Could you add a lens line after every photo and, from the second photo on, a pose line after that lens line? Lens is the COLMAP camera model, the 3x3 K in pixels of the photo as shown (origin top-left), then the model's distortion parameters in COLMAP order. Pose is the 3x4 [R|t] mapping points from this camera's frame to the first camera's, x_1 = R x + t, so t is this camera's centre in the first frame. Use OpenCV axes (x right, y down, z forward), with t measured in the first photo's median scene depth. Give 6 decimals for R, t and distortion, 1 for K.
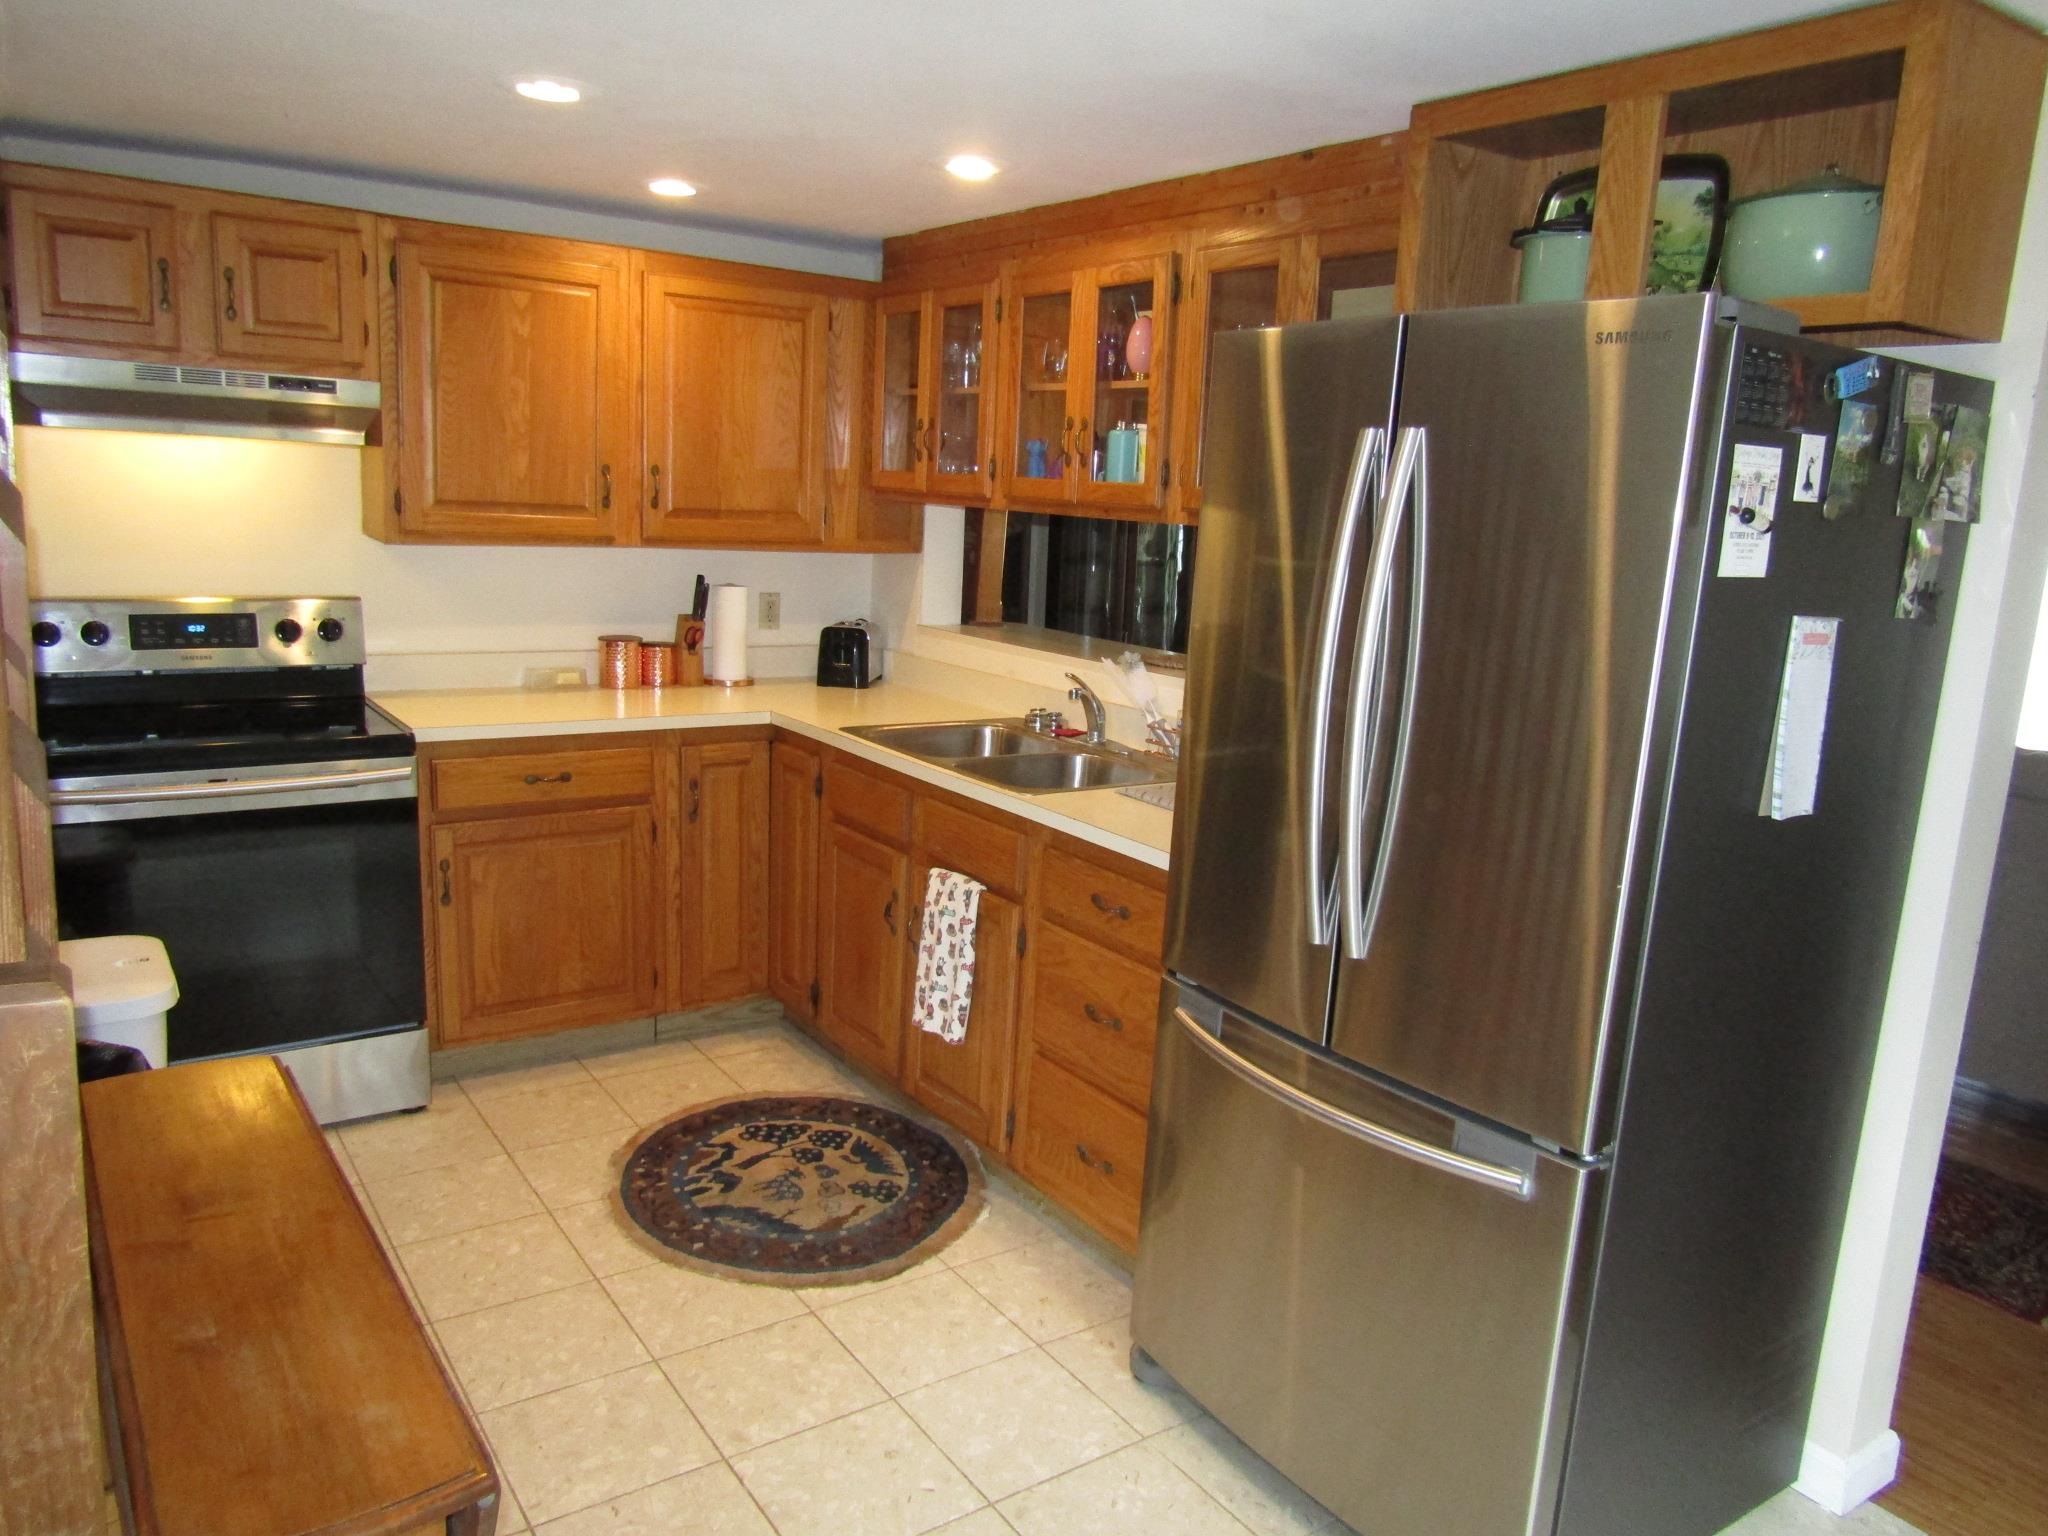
lens RADIAL K [[1444.0, 0, 1024.0], [0, 1444.0, 768.0], [0, 0, 1]] dist [-0.019056, 0.005710]
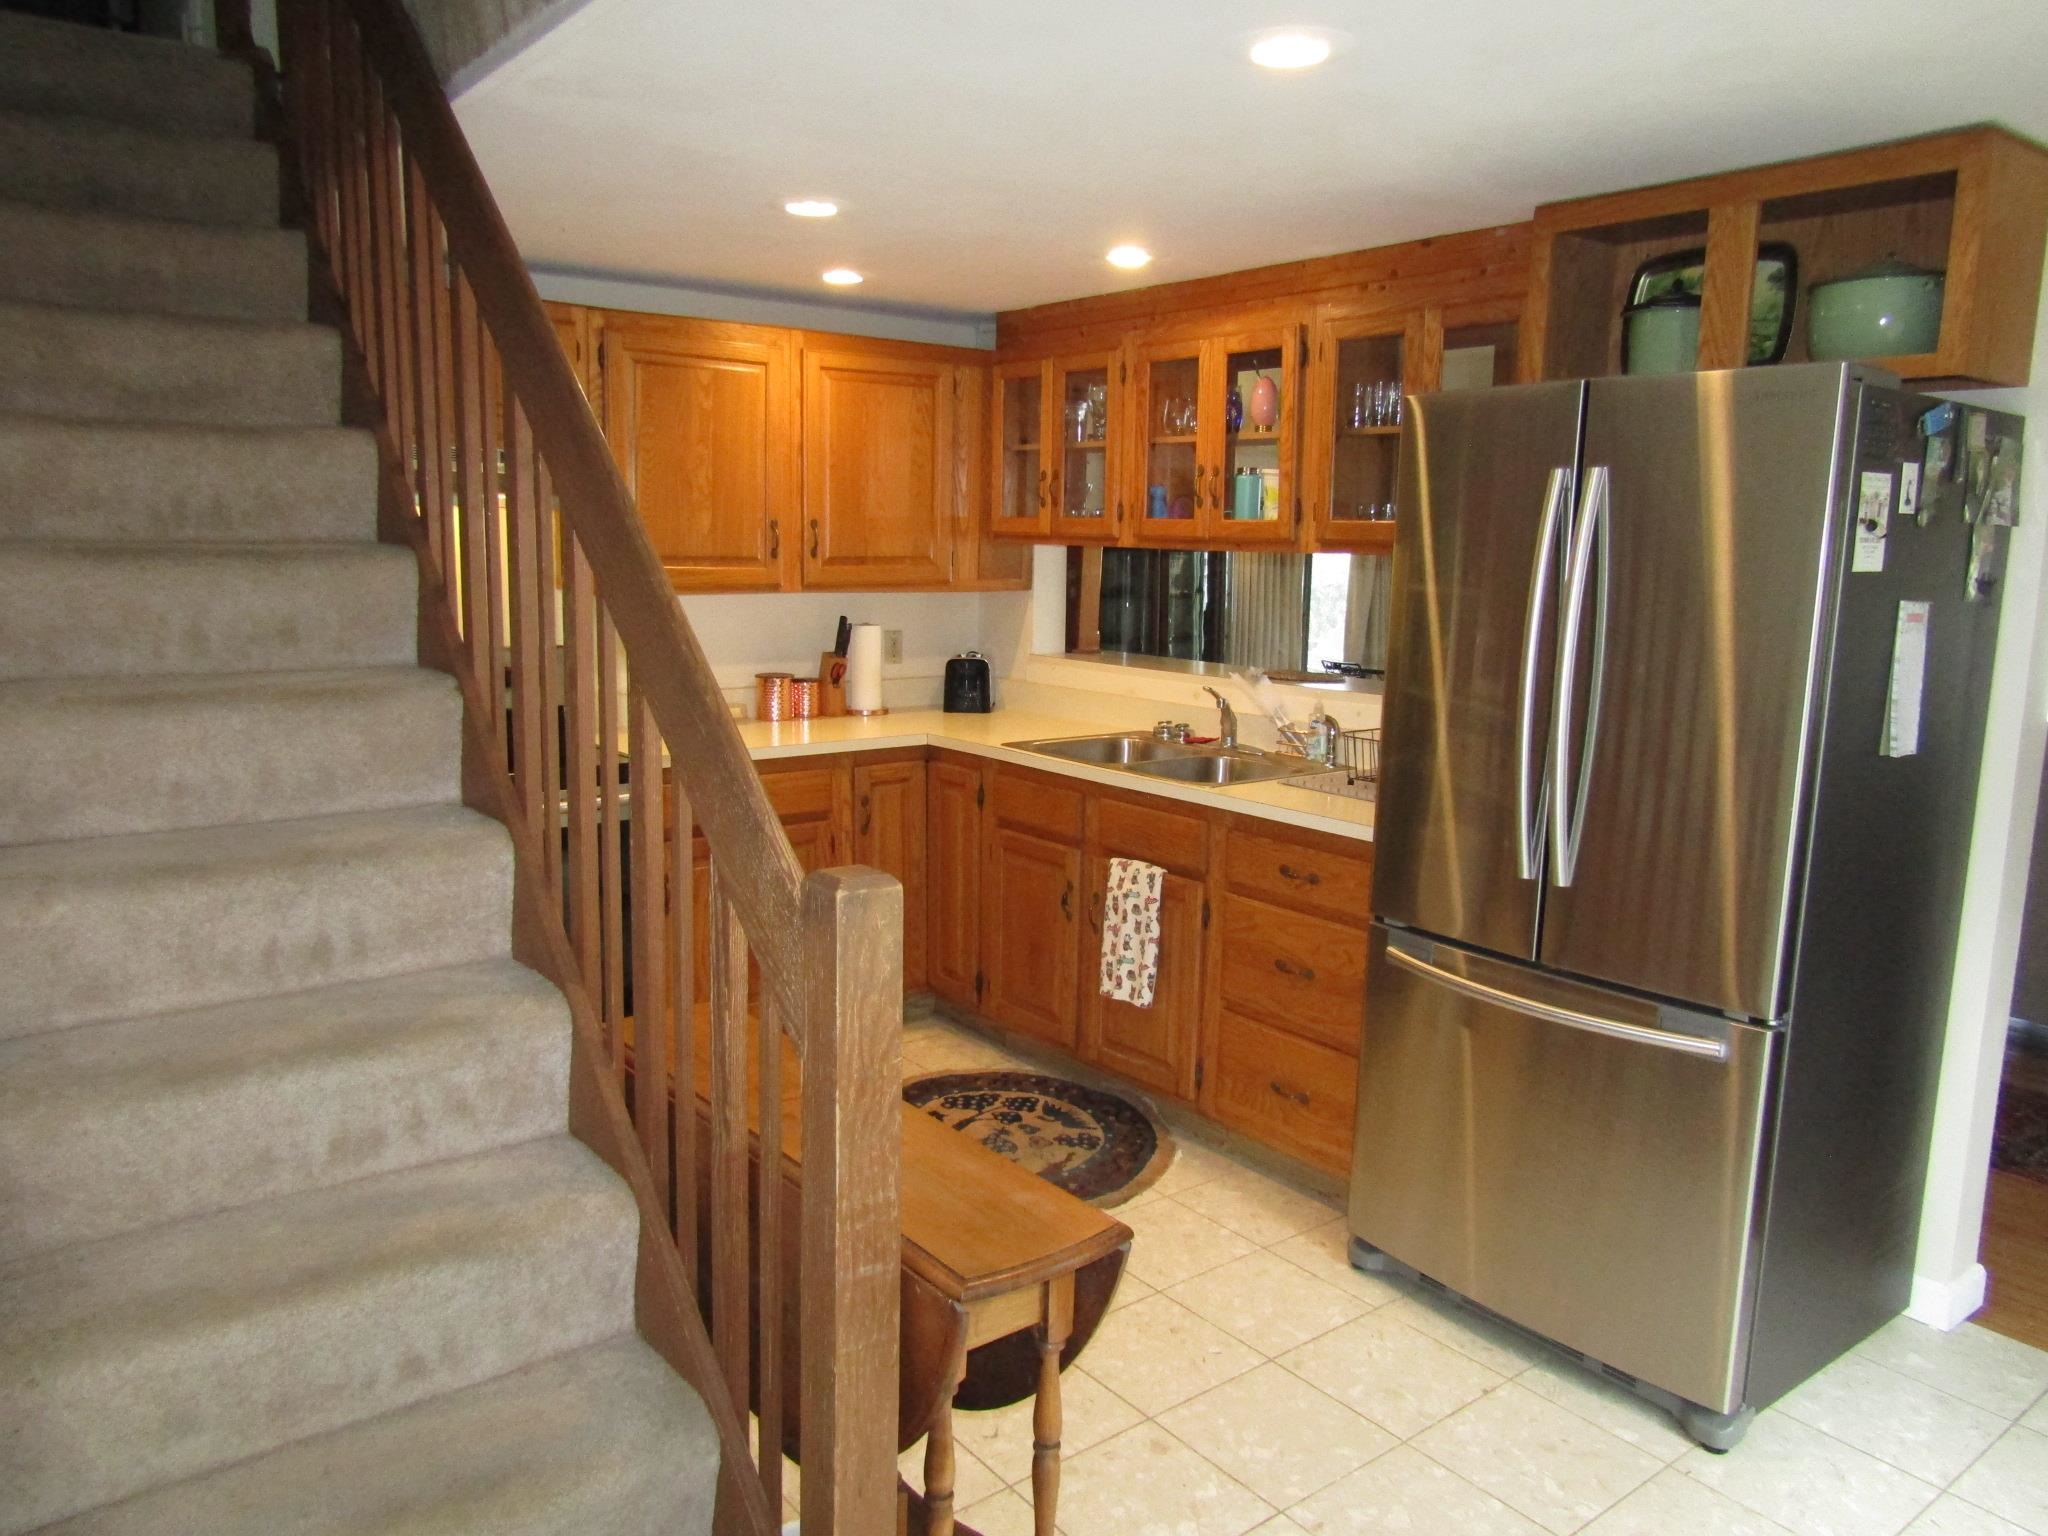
lens RADIAL K [[1444.0, 0, 1024.0], [0, 1444.0, 768.0], [0, 0, 1]] dist [-0.019056, 0.005710]
pose [[0.998176, -0.041873, 0.043500, -0.181724], [0.043145, 0.998656, -0.028718, 0.027790], [-0.042239, 0.030543, 0.998641, -0.149856]]
